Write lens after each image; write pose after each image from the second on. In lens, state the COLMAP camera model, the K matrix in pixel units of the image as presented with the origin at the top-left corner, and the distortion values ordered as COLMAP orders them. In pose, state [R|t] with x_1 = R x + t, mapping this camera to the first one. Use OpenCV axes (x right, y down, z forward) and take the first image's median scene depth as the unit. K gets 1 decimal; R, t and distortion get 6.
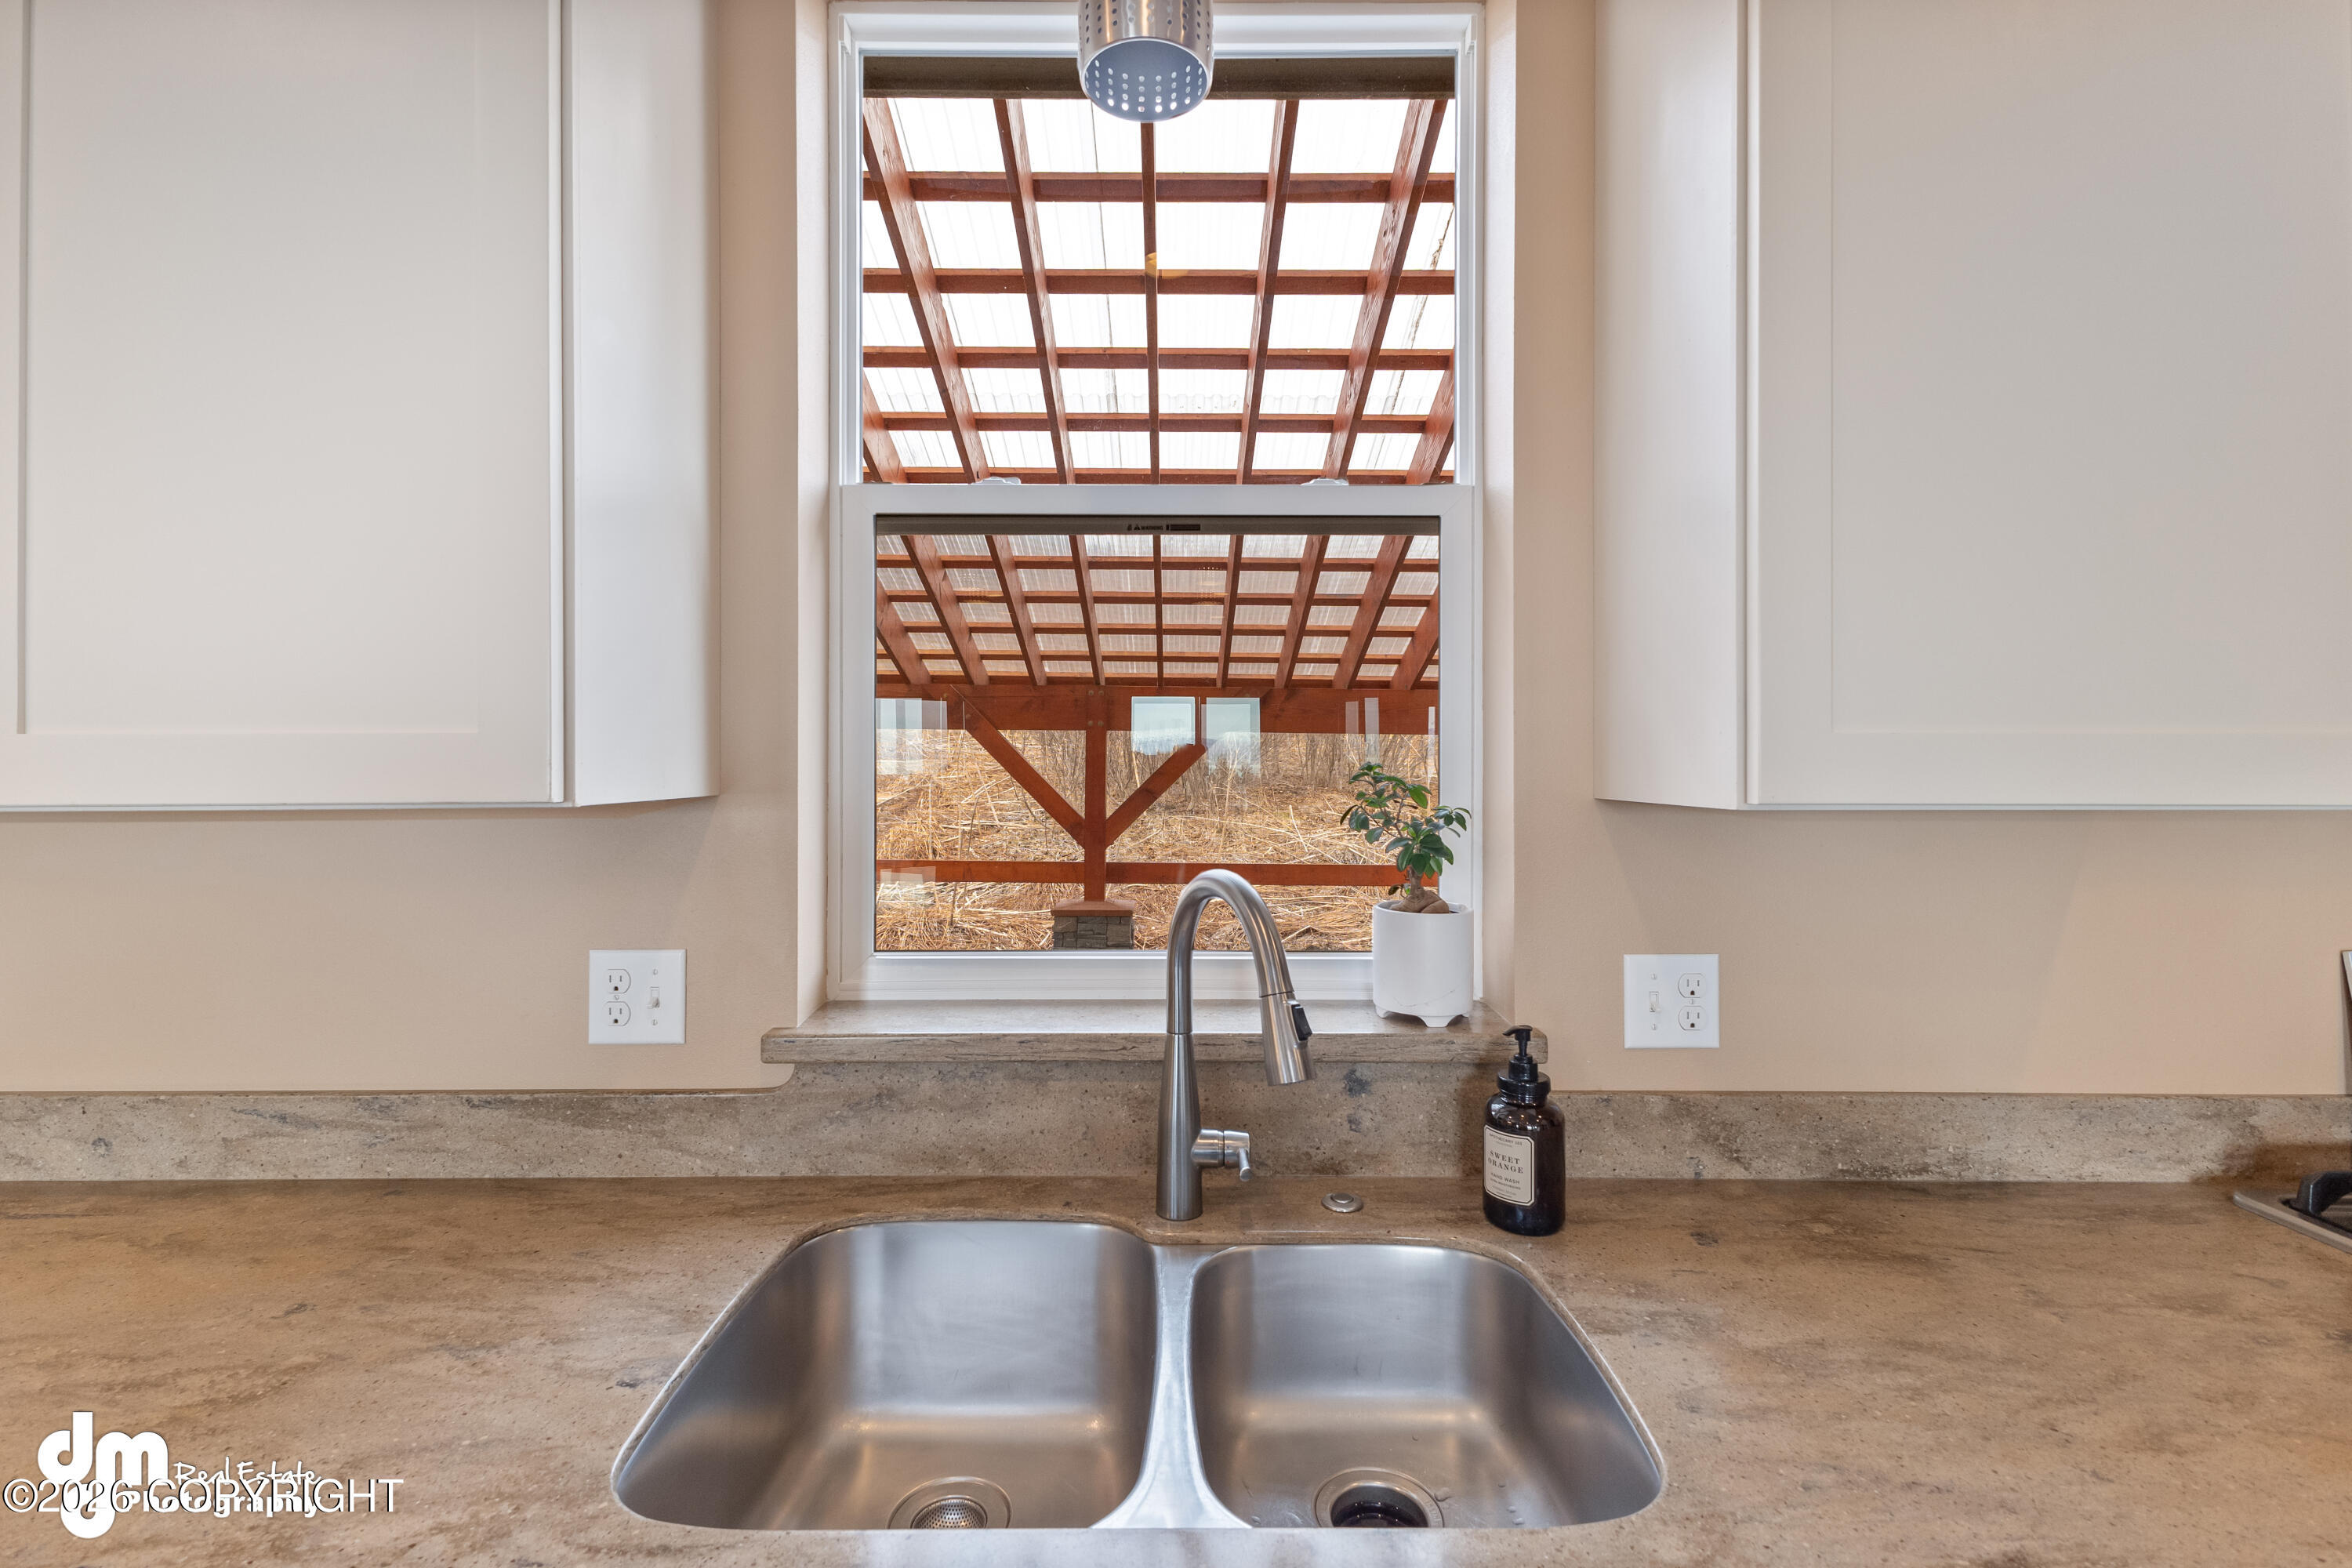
lens RADIAL K [[1021.5, 0, 1173.7], [0, 1021.5, 773.6], [0, 0, 1]] dist [0.013250, -0.002180]
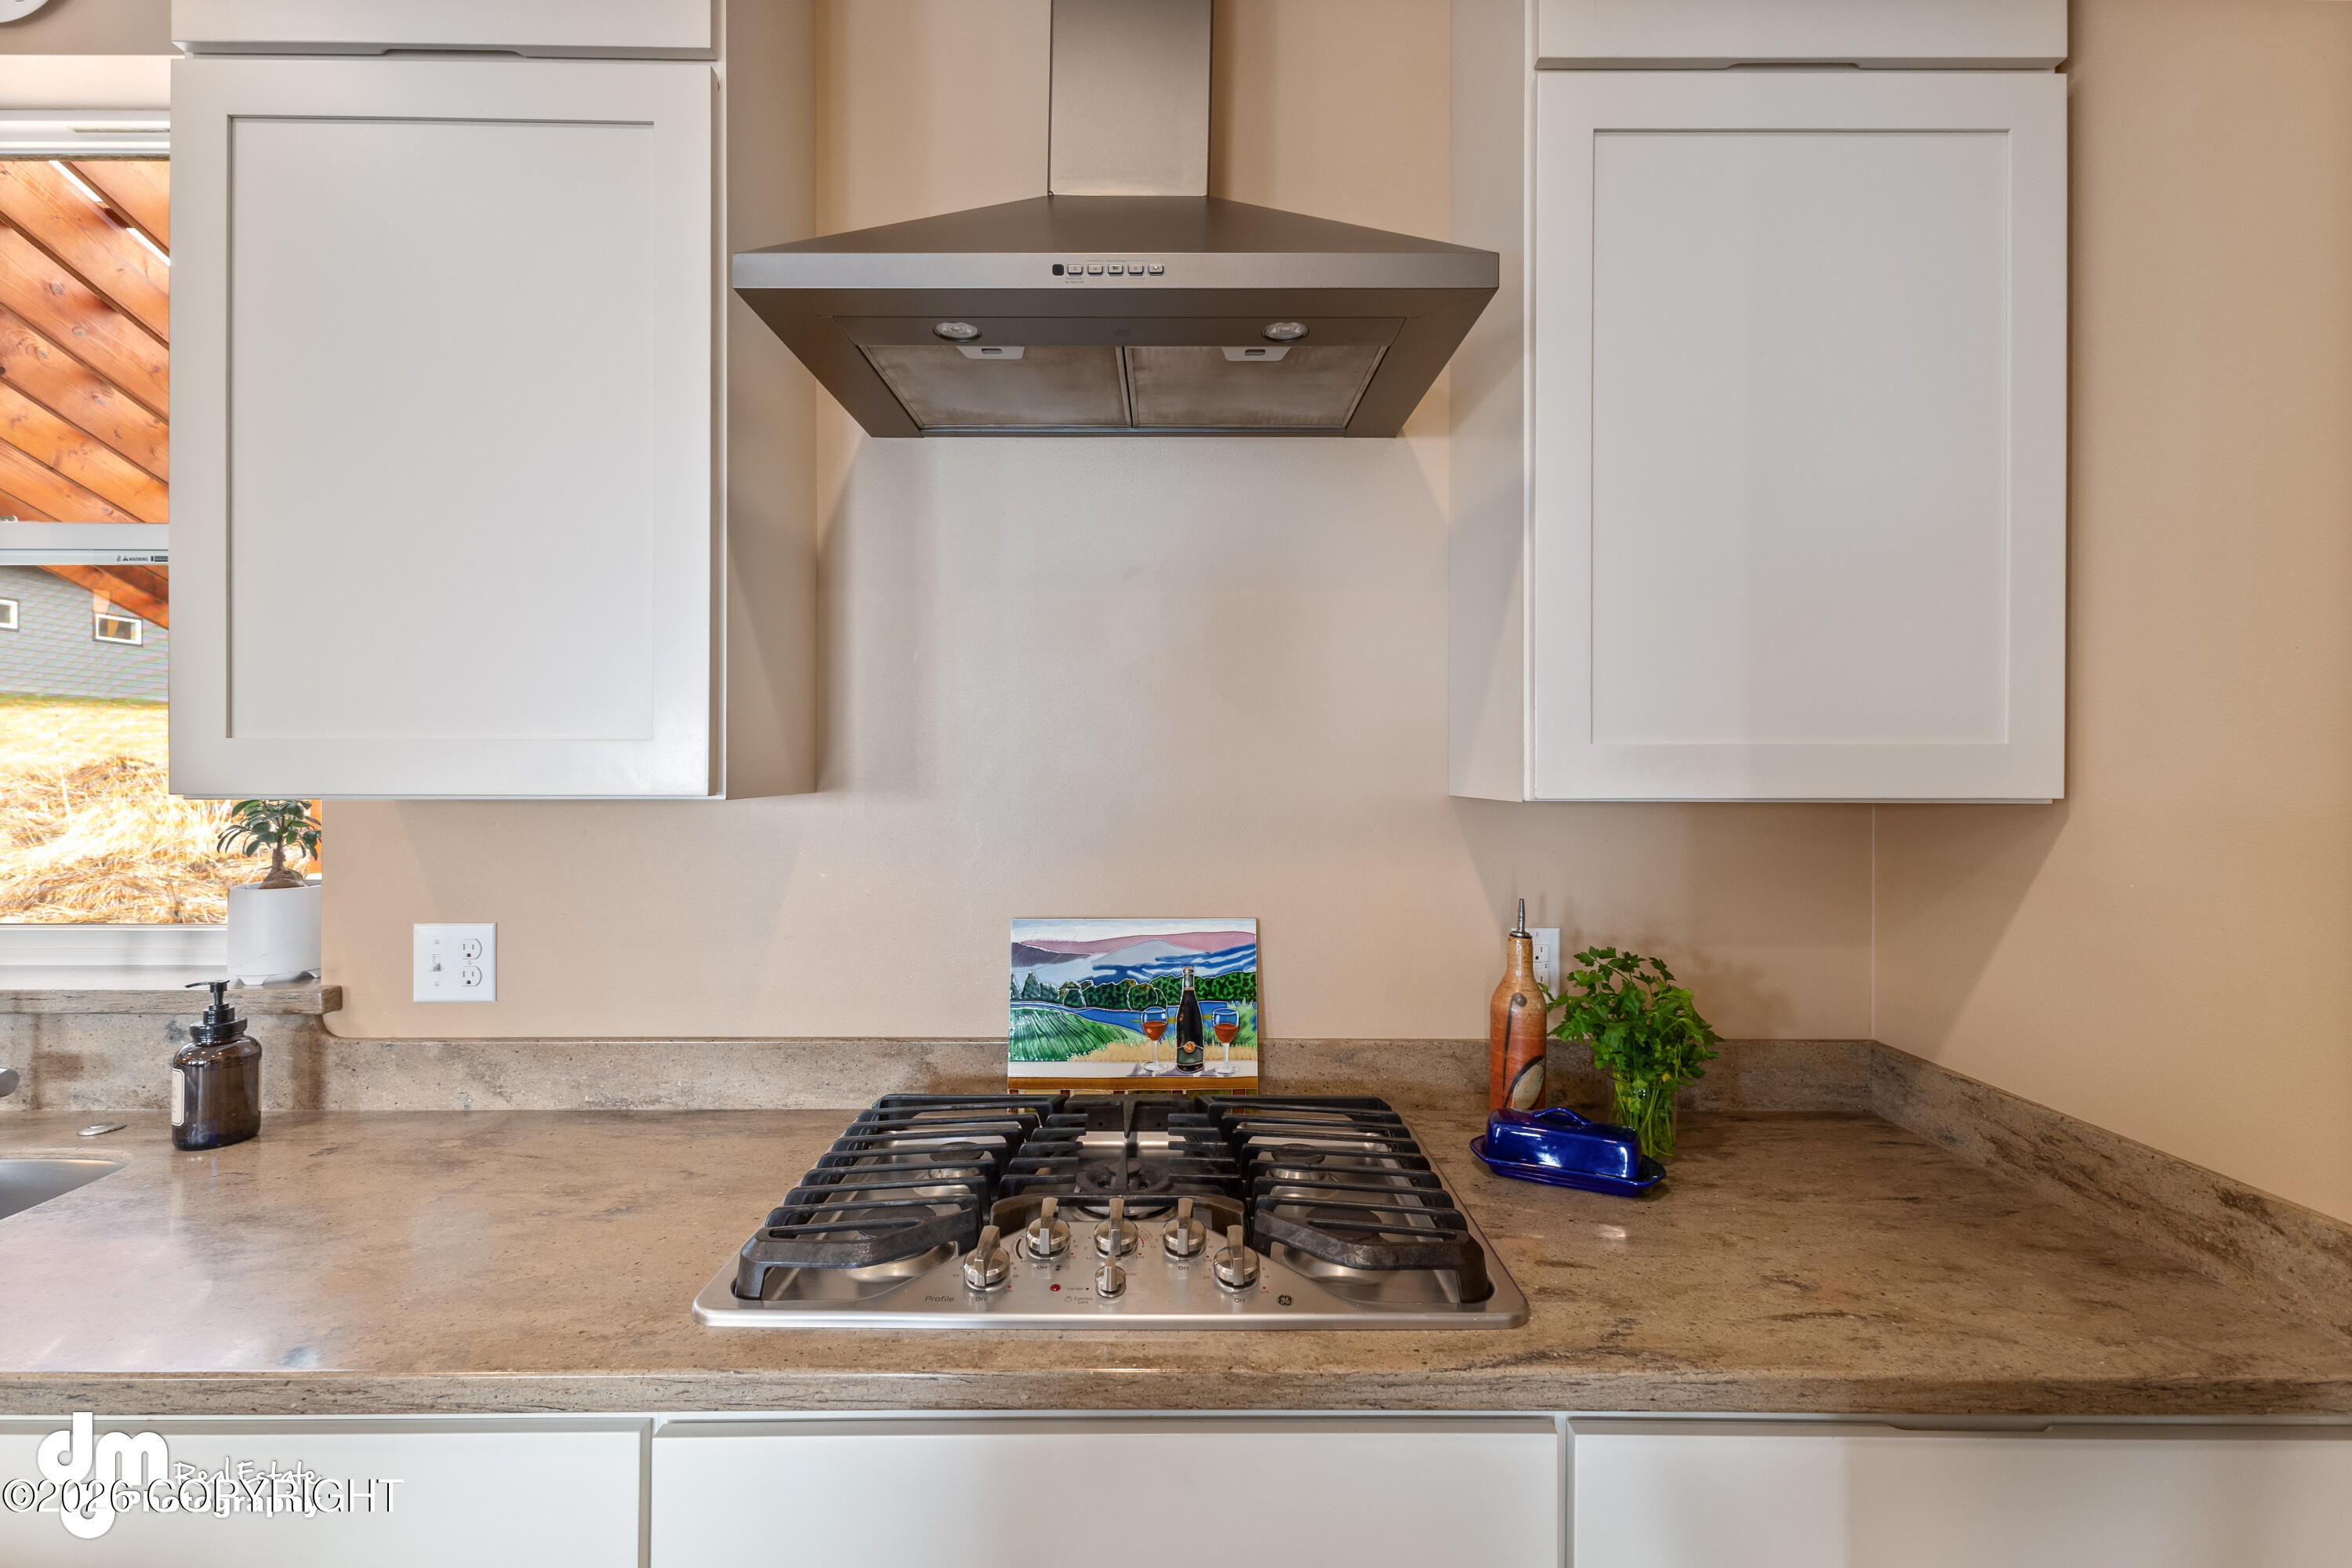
lens RADIAL K [[1021.5, 0, 1178.9], [0, 1021.5, 782.5], [0, 0, 1]] dist [0.013250, -0.002180]
pose [[0.999863, 0.004457, 0.015971, 1.319401], [-0.004672, 0.999899, 0.013457, -0.007207], [-0.015909, -0.013530, 0.999782, -0.207232]]
